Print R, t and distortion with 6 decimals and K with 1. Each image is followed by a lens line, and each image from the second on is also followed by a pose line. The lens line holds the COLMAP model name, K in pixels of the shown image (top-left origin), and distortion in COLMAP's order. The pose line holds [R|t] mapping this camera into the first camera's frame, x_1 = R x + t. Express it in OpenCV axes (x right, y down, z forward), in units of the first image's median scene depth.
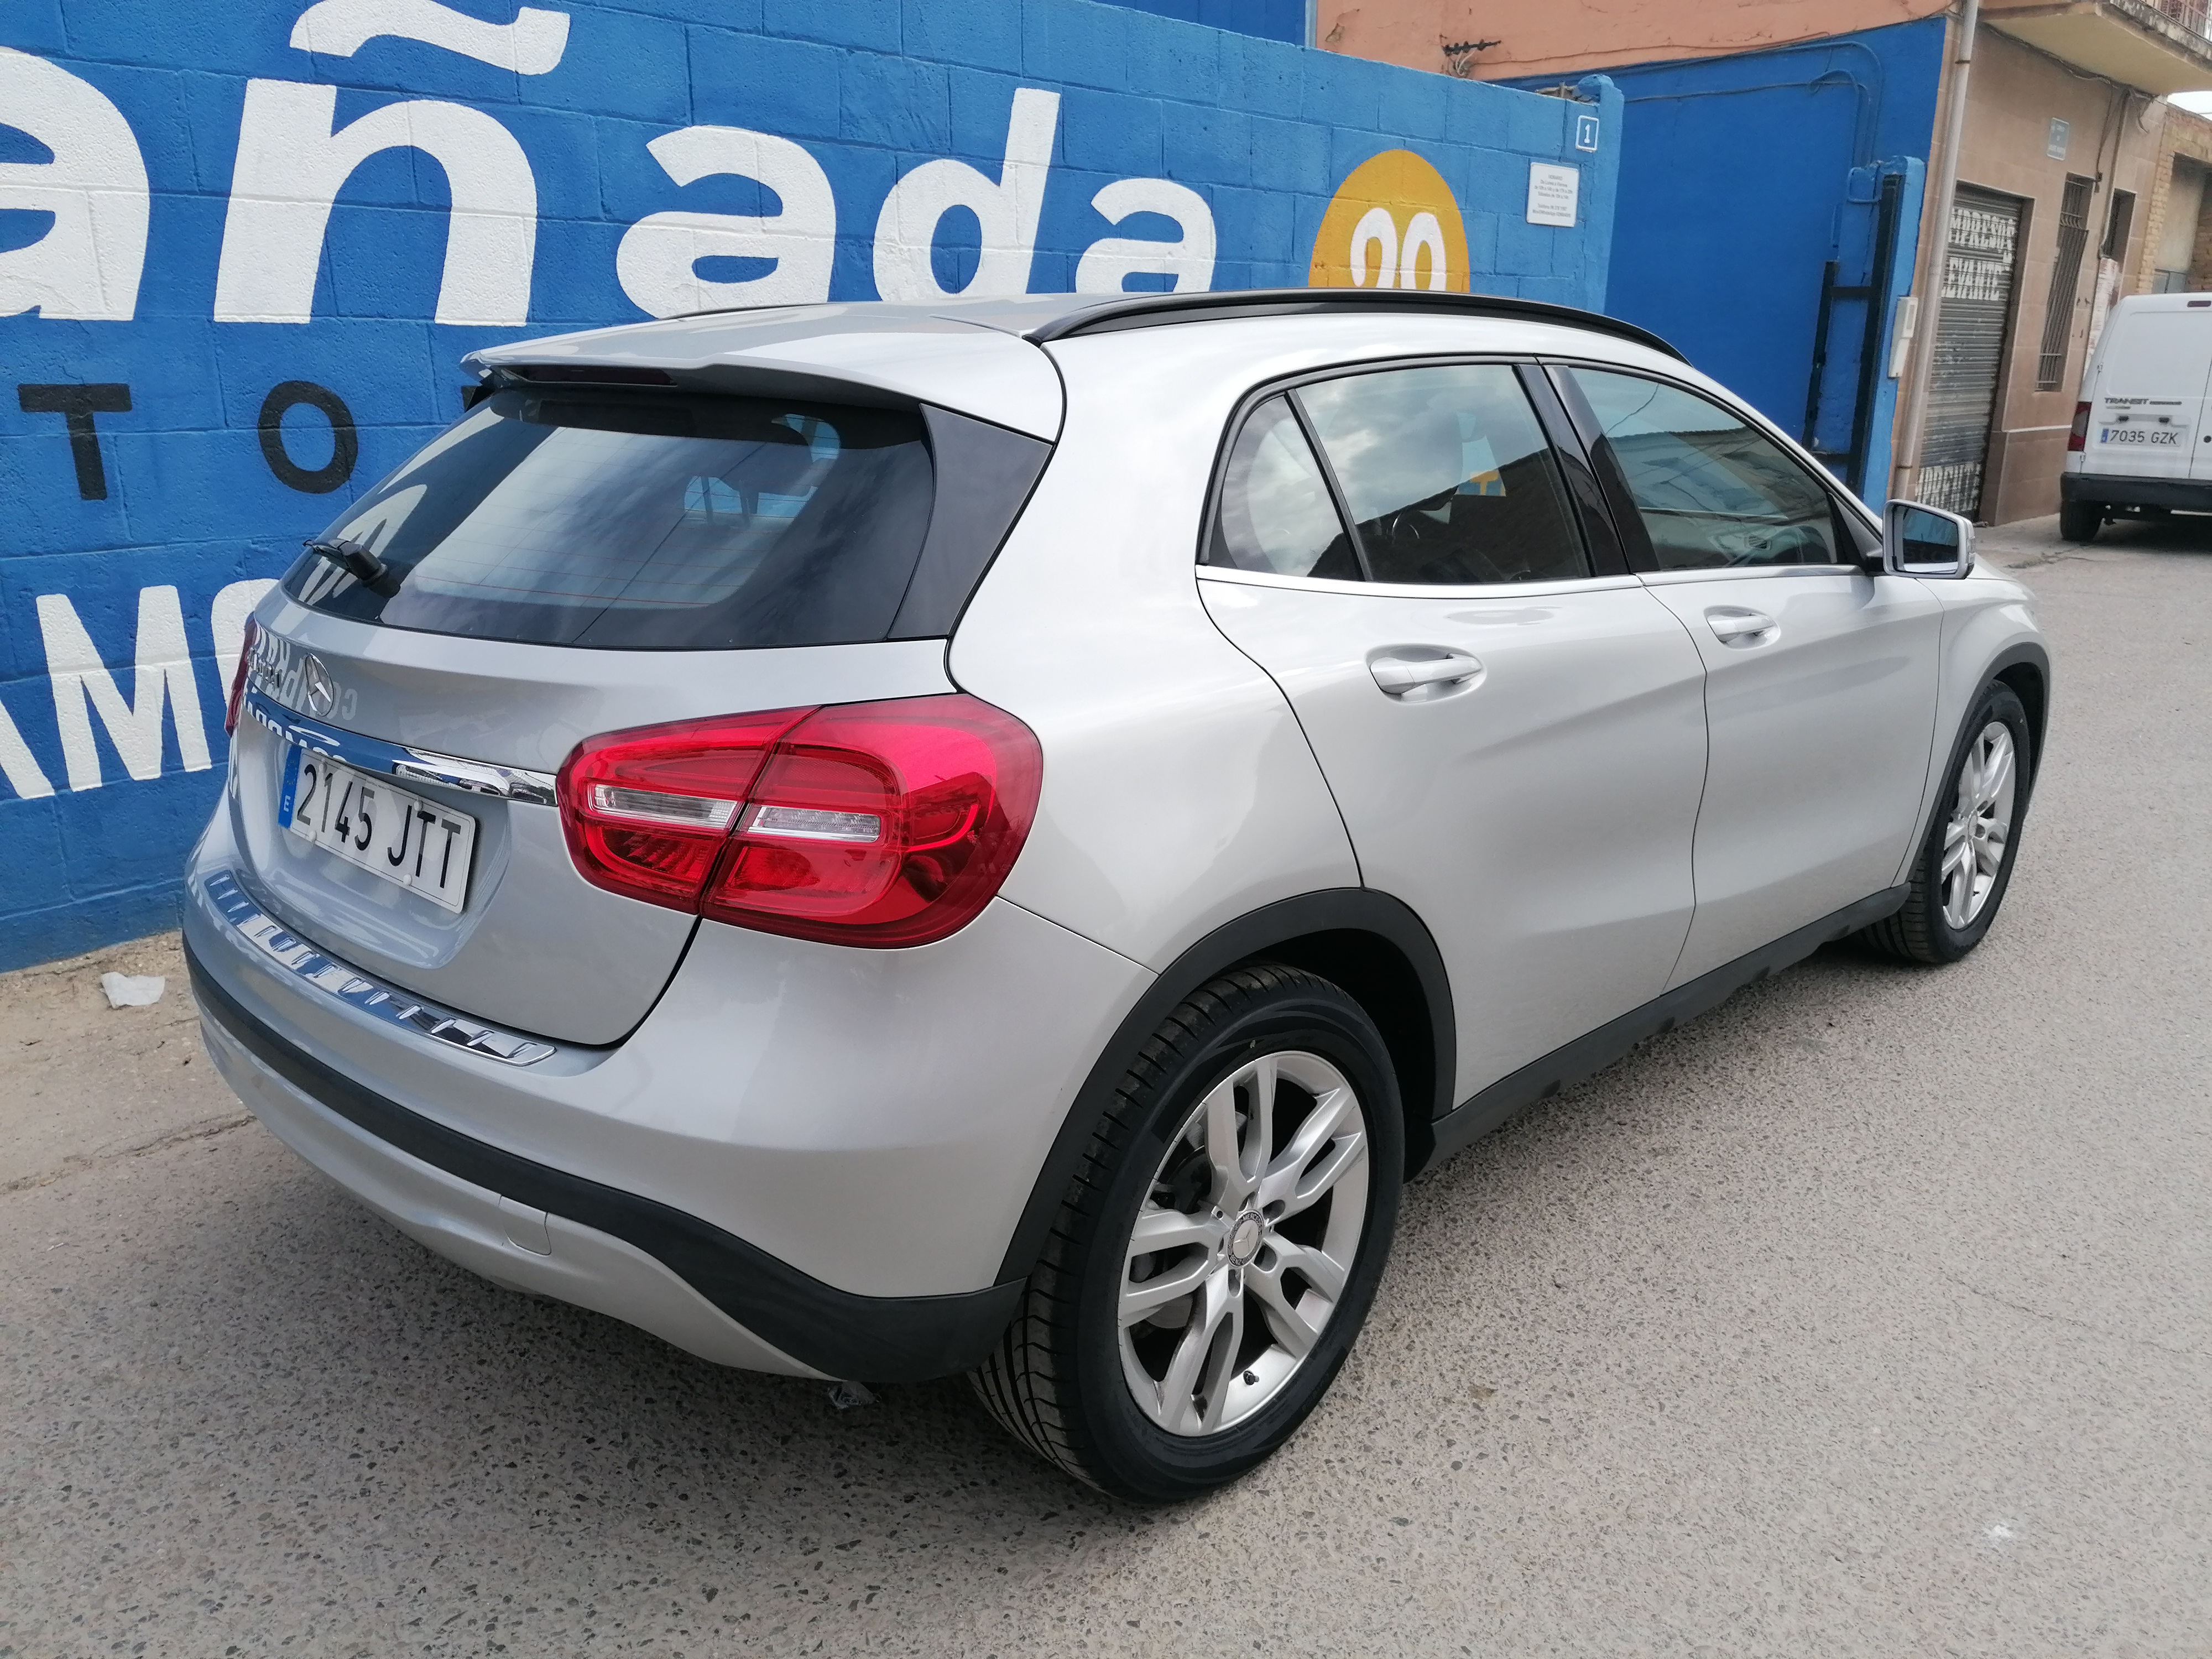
lens RADIAL K [[1658.9, 0, 1106.9], [0, 1658.9, 851.2], [0, 0, 1]] dist [0.071556, -0.082624]
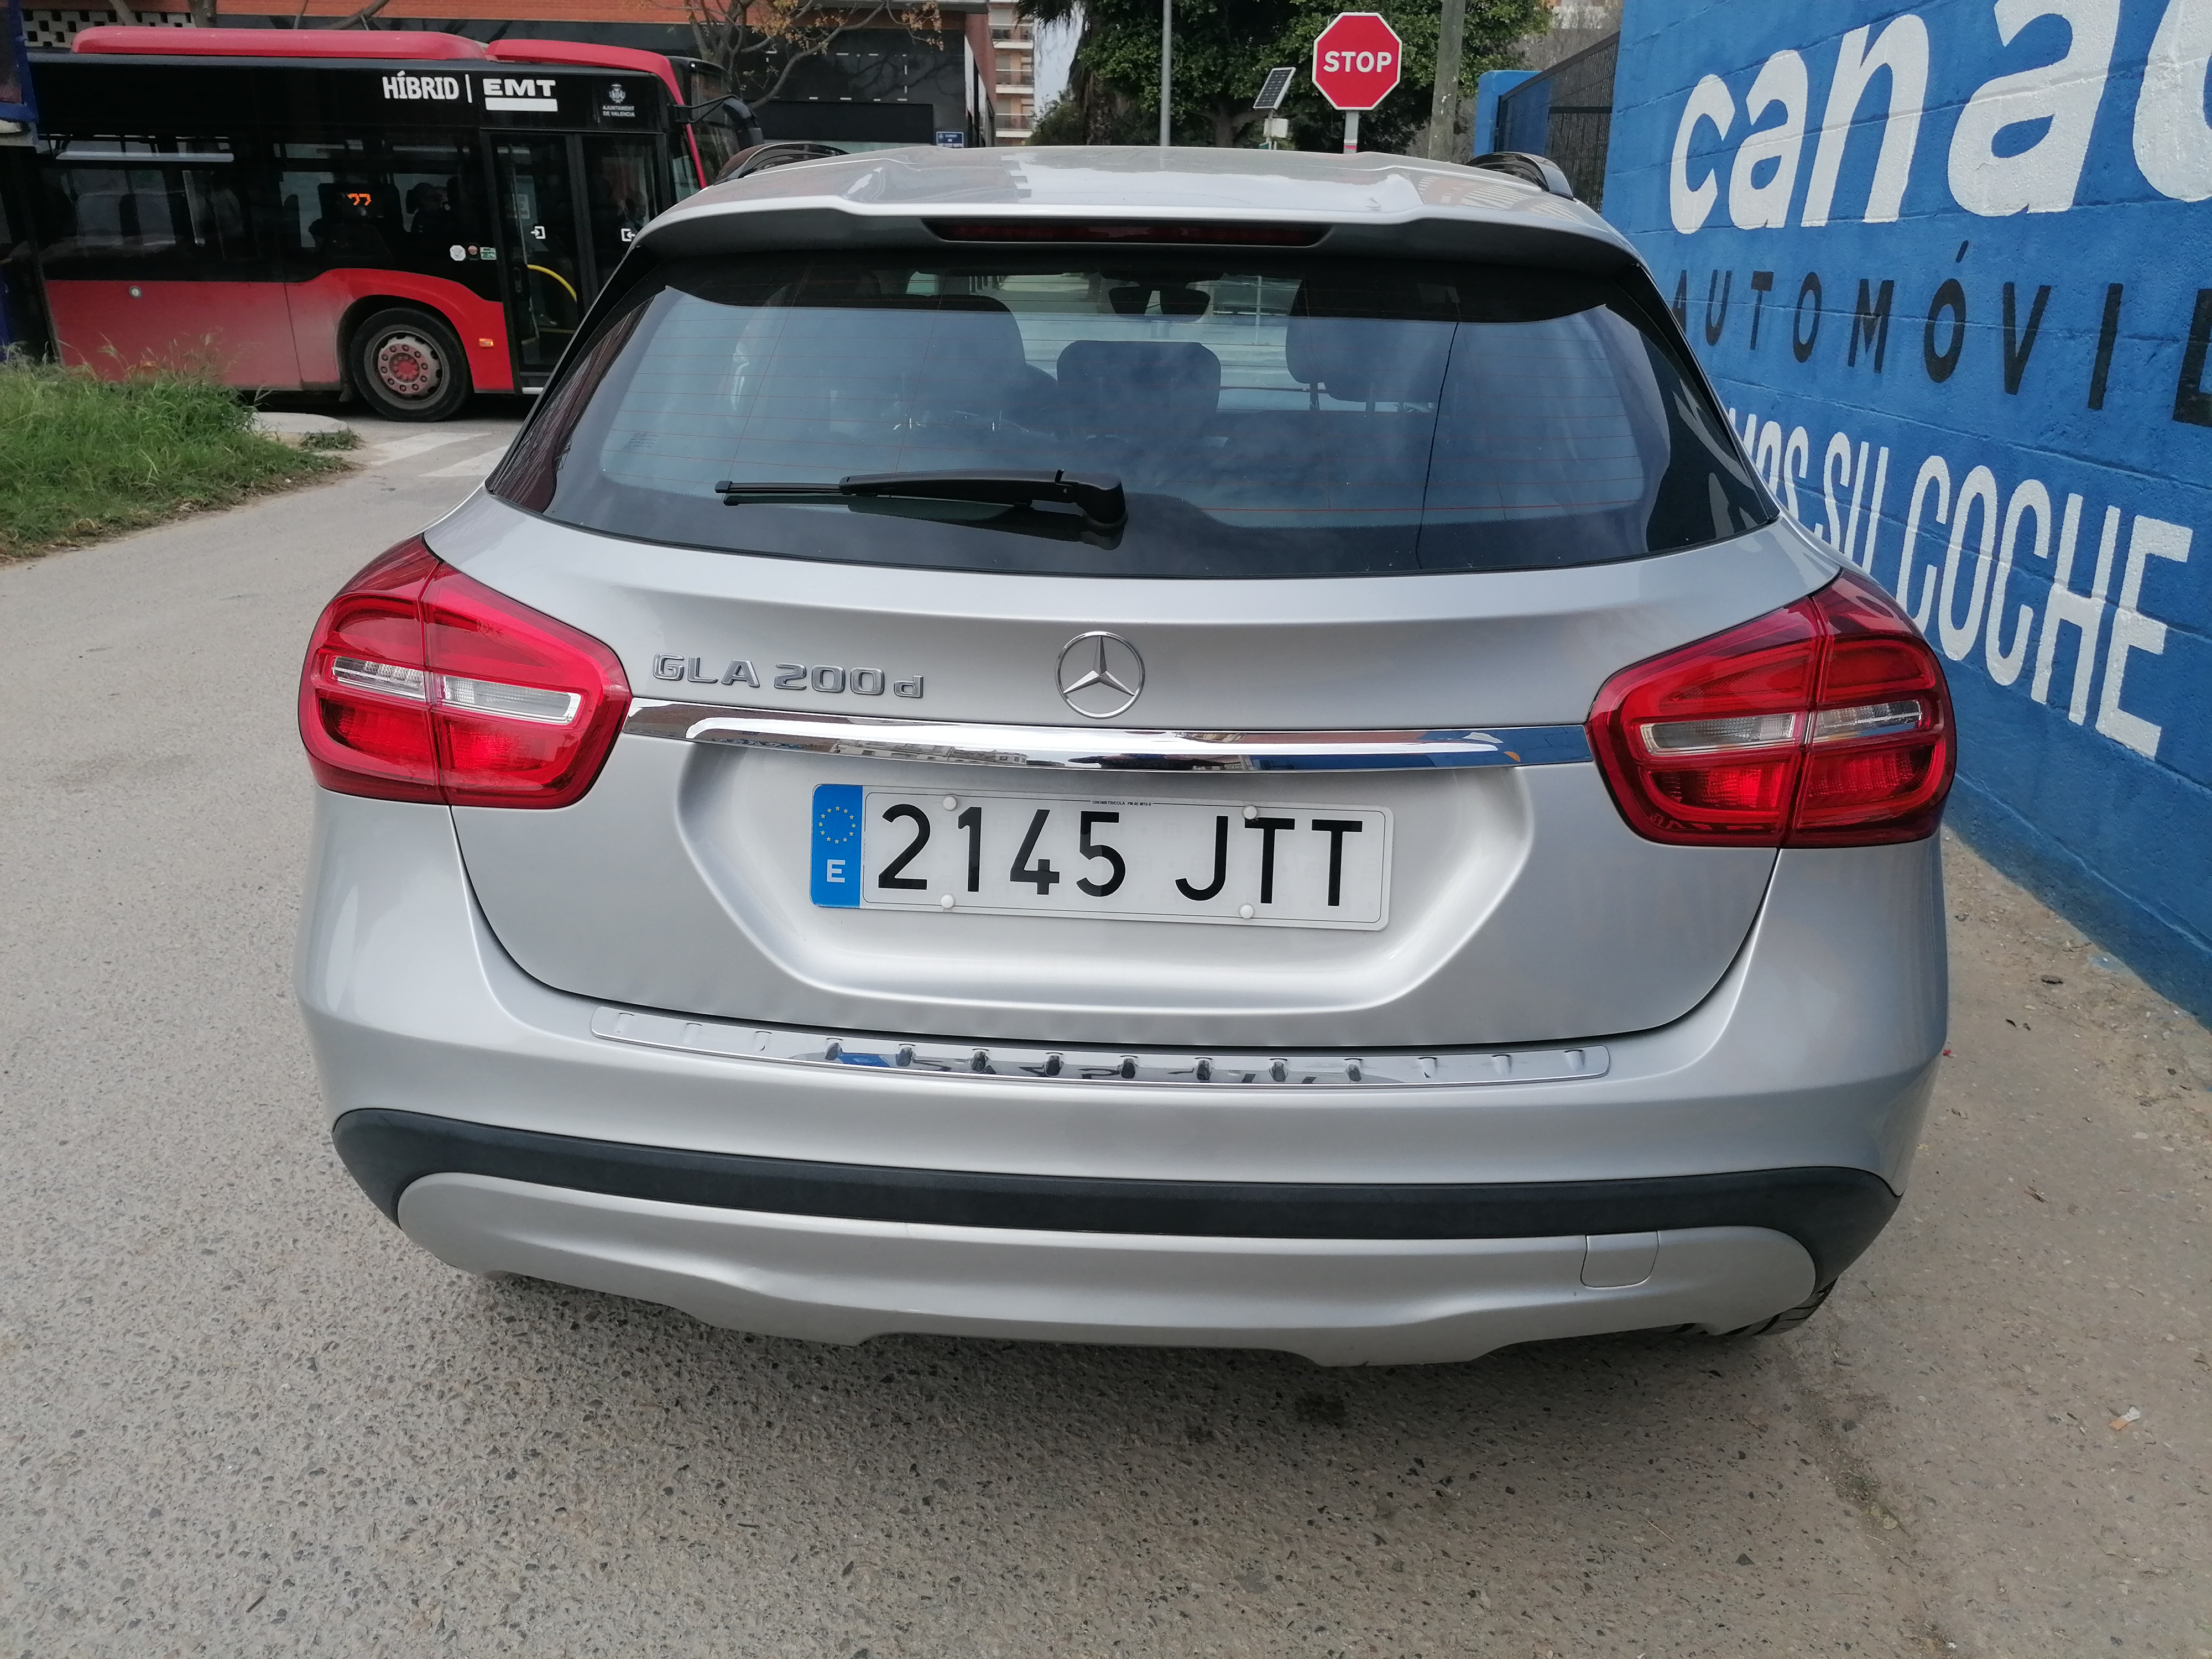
lens RADIAL K [[1658.9, 0, 1105.6], [0, 1658.9, 830.1], [0, 0, 1]] dist [0.071556, -0.082624]
pose [[-0.769012, 0.193929, -0.609107, 0.795429], [-0.199015, 0.832879, 0.516435, -0.478907], [0.607465, 0.518366, -0.601900, 1.662382]]
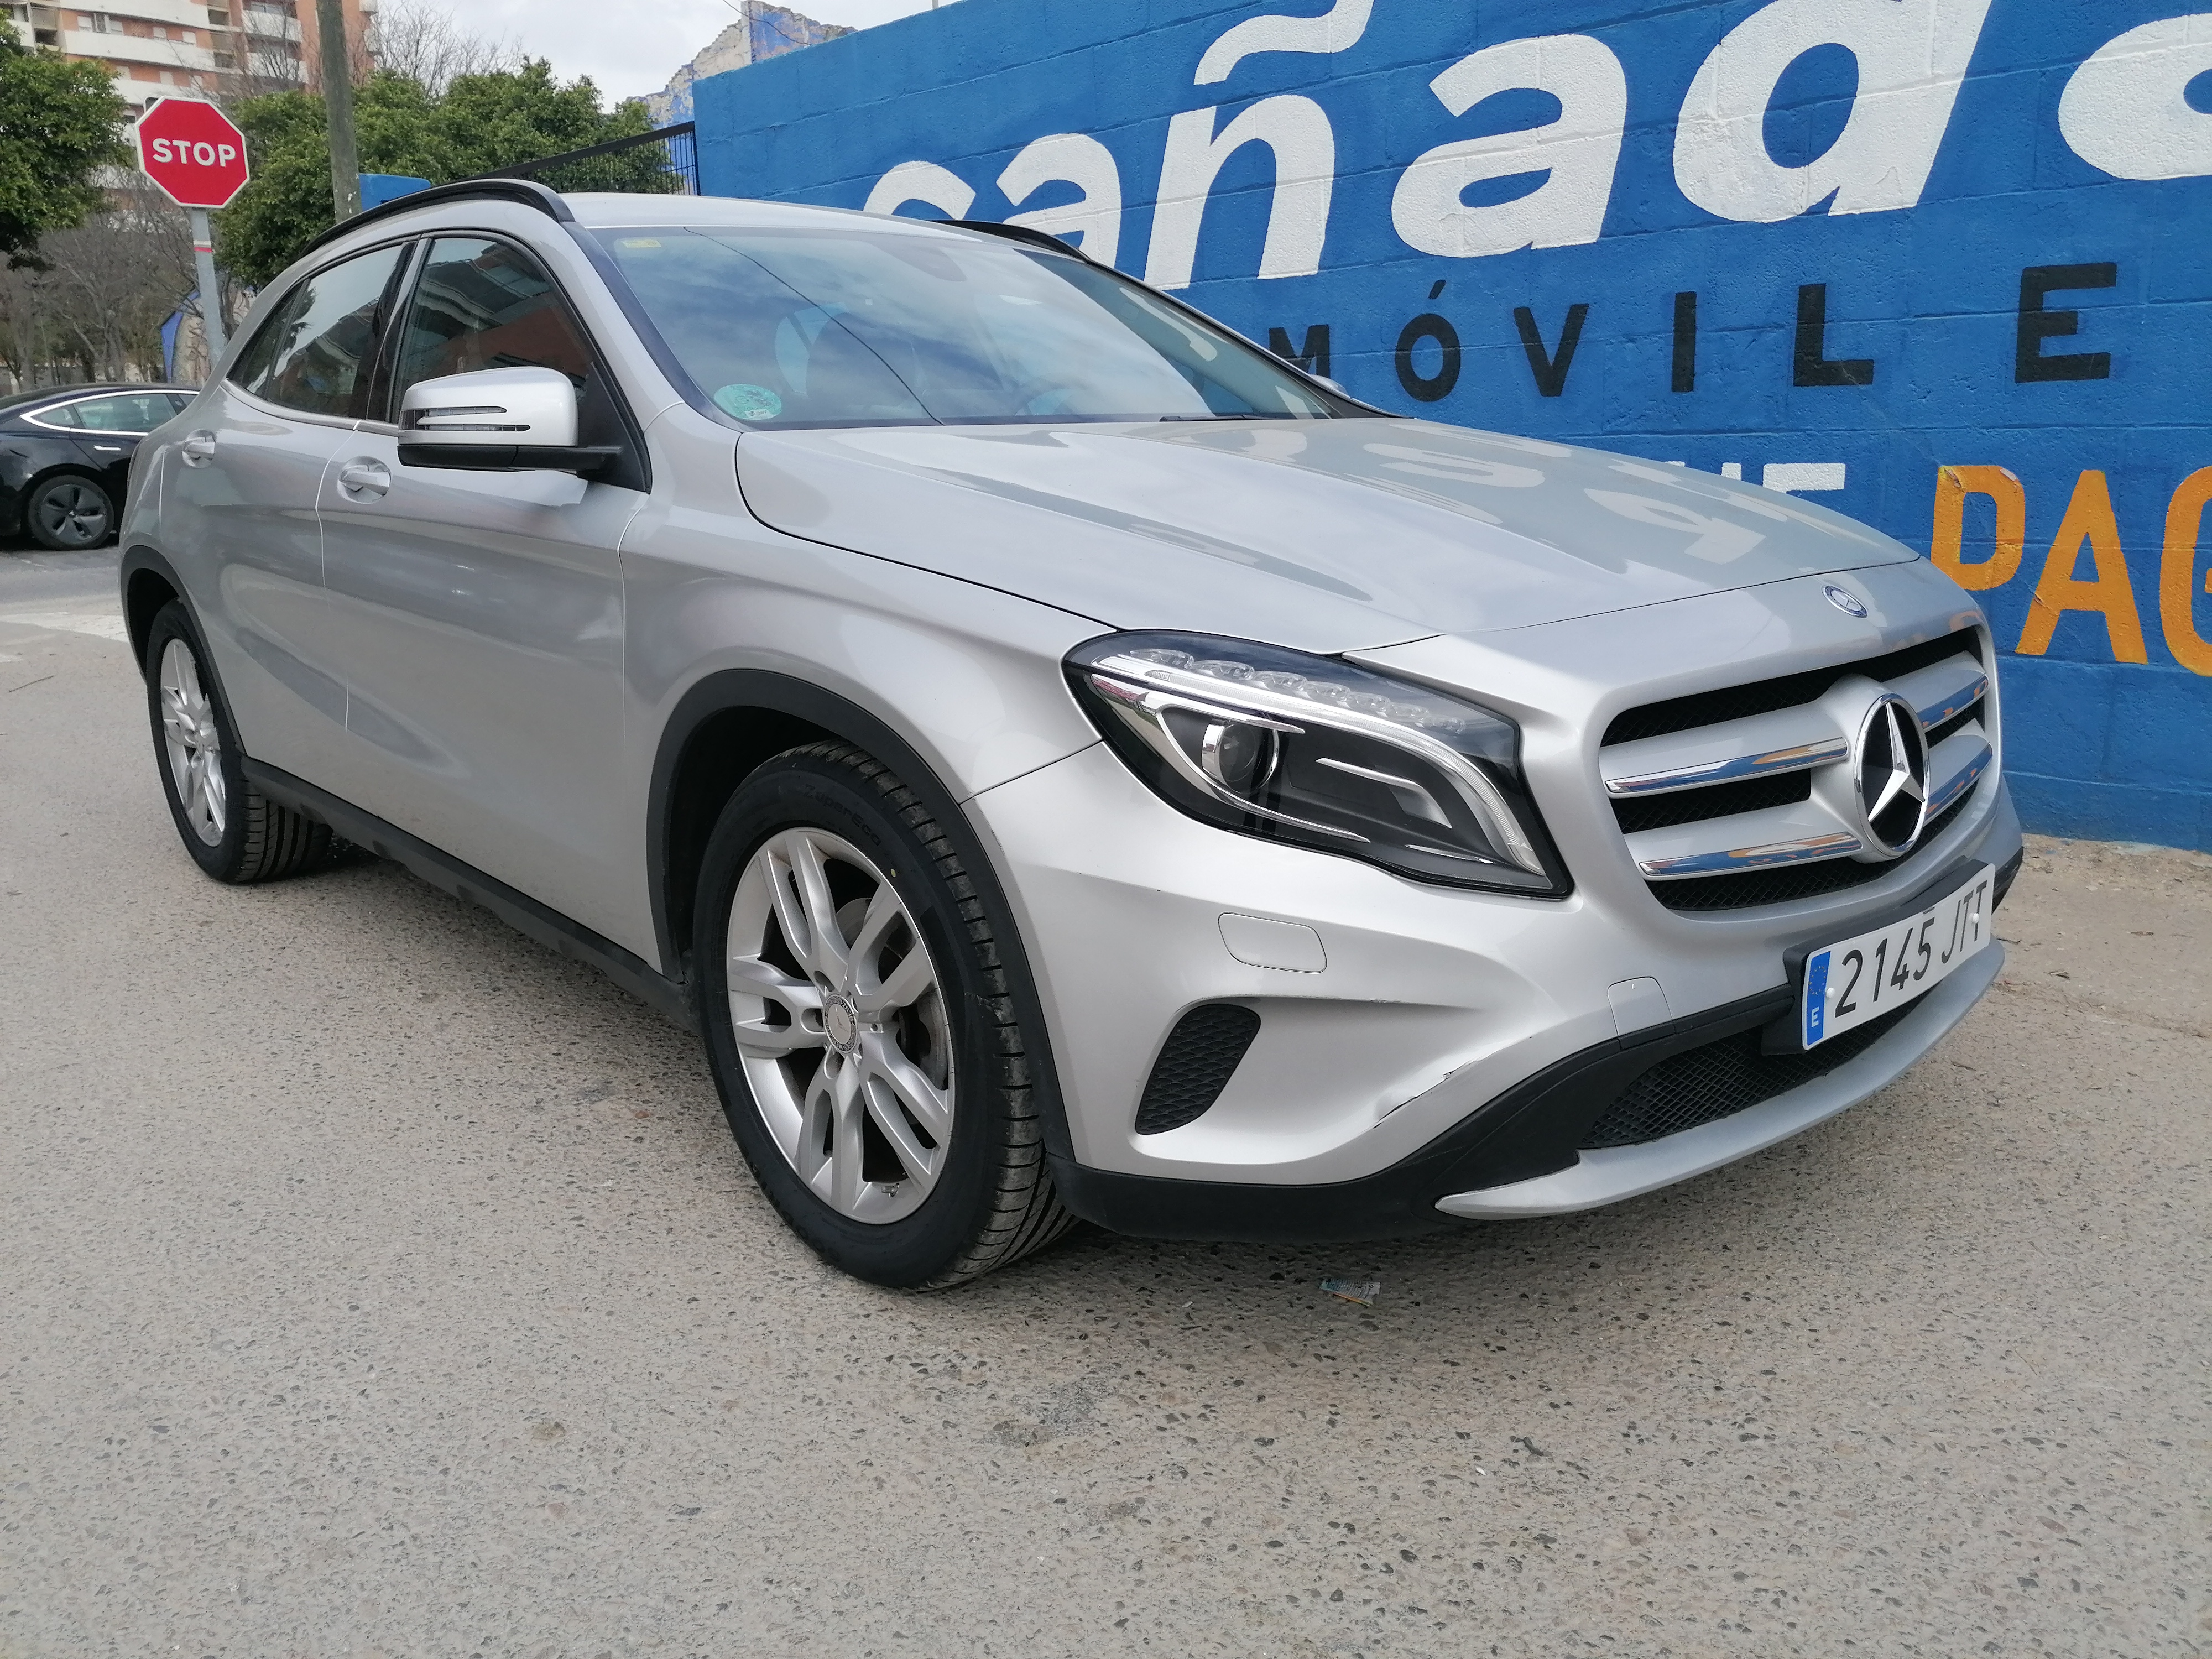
lens RADIAL K [[1658.9, 0, 1106.4], [0, 1658.9, 838.3], [0, 0, 1]] dist [0.071556, -0.082624]
pose [[-0.062073, 0.243759, -0.967847, 0.981470], [-0.264648, 0.930986, 0.251449, -0.217410], [0.962345, 0.271747, 0.006721, 1.047283]]
